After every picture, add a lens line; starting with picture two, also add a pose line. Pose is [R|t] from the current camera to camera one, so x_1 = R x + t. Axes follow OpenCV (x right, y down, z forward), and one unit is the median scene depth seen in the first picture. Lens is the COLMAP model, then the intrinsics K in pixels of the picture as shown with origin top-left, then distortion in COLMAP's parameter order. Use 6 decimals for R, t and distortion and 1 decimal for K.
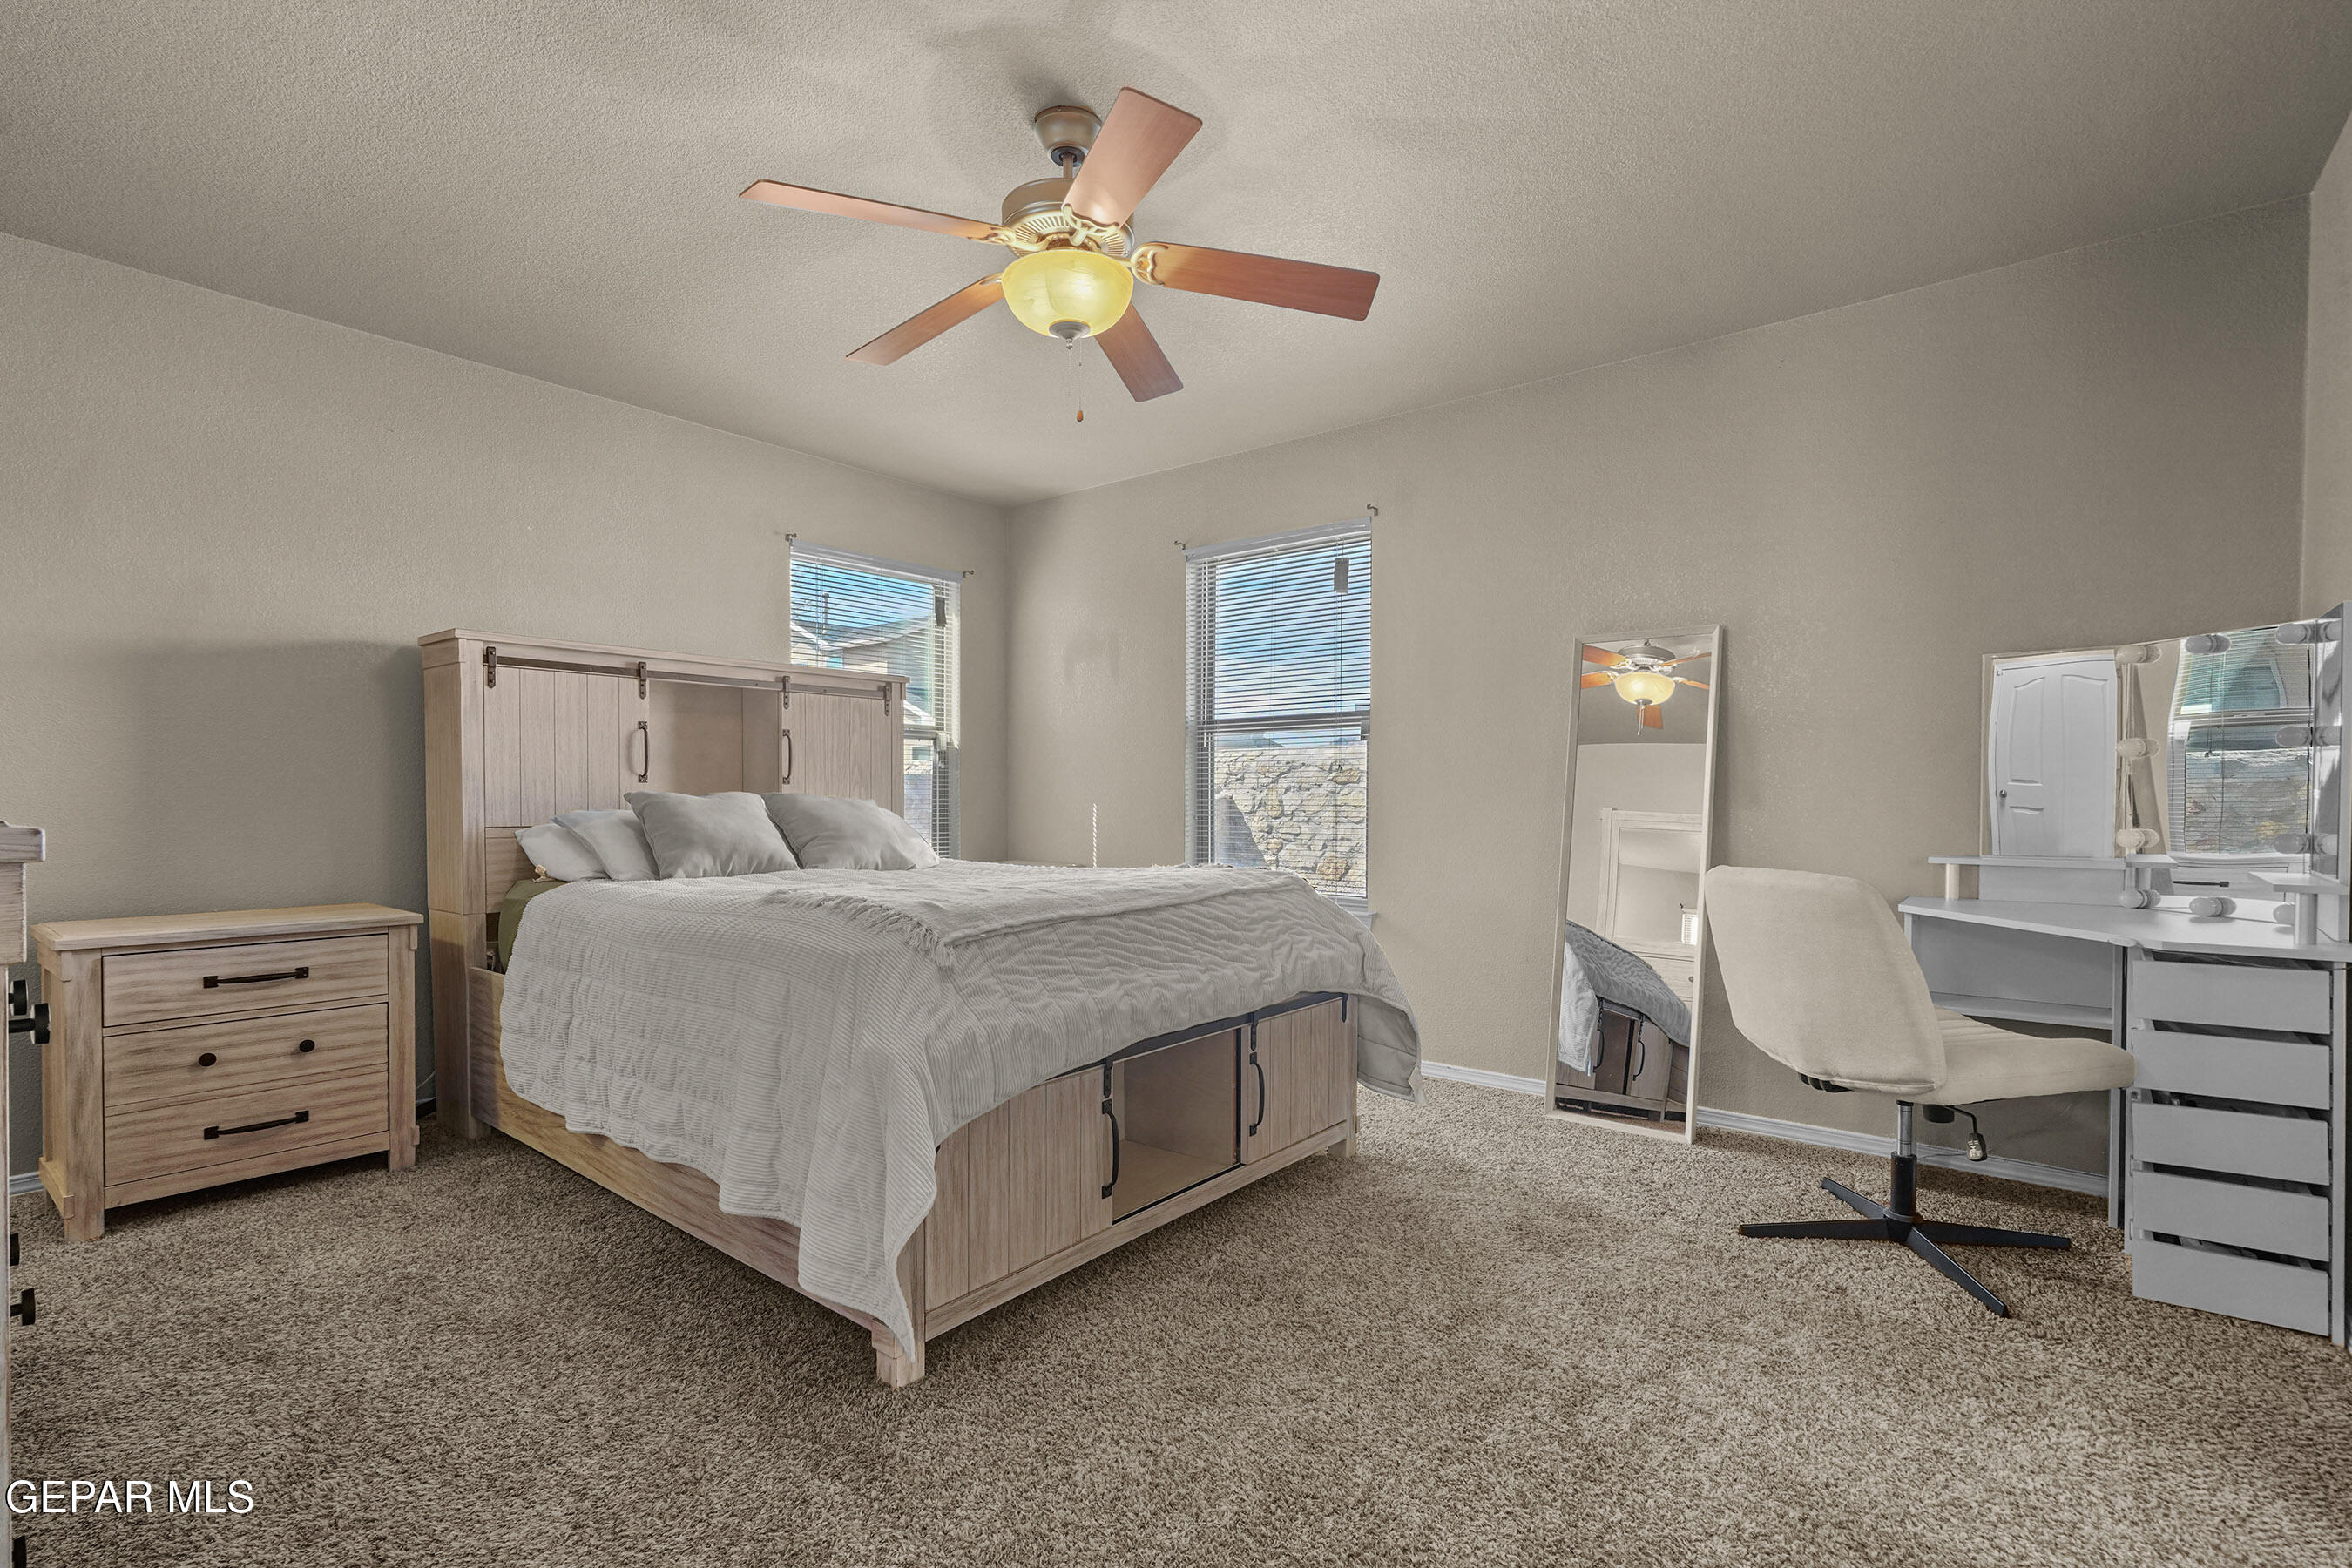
lens RADIAL K [[1093.1, 0, 1176.0], [0, 1093.1, 784.0], [0, 0, 1]] dist [-0.000984, 0.000525]
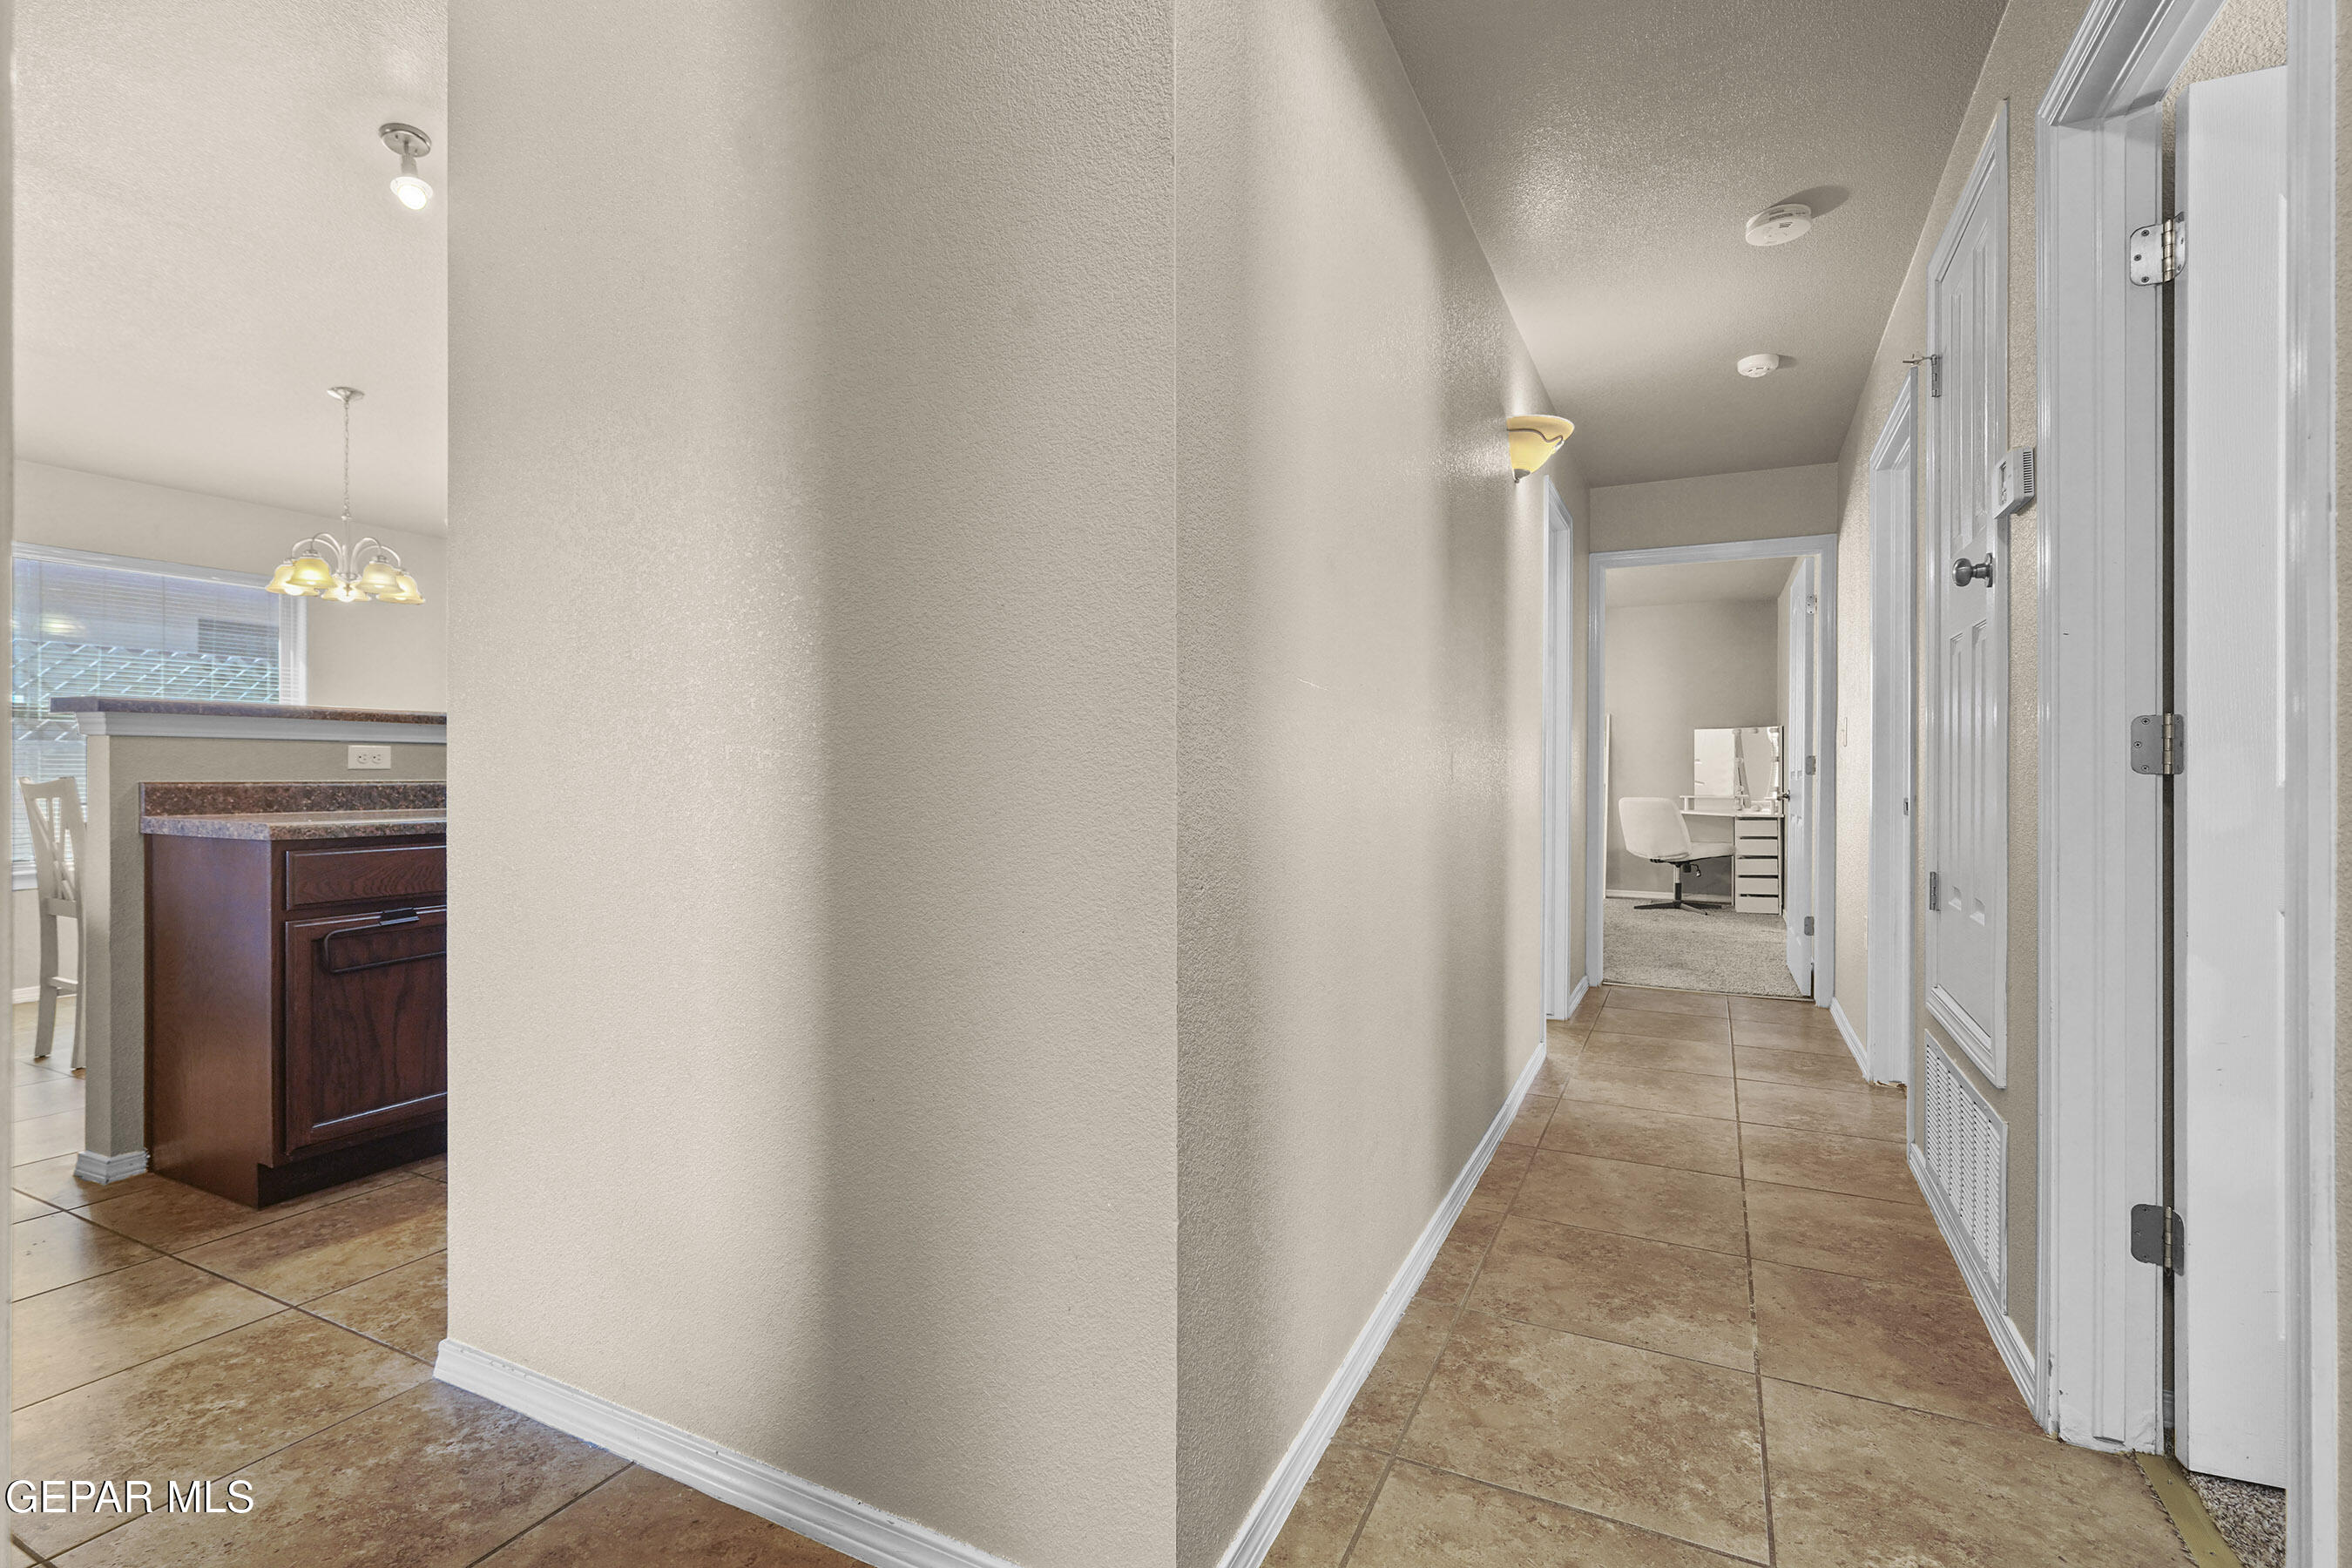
lens RADIAL K [[1087.7, 0, 1168.5], [0, 1087.7, 762.6], [0, 0, 1]] dist [-0.000758, 0.000575]
pose [[0.971476, 0.002659, 0.237124, -0.835518], [0.000637, 0.999904, -0.013821, 0.008879], [-0.237138, 0.013578, 0.971381, -0.952226]]
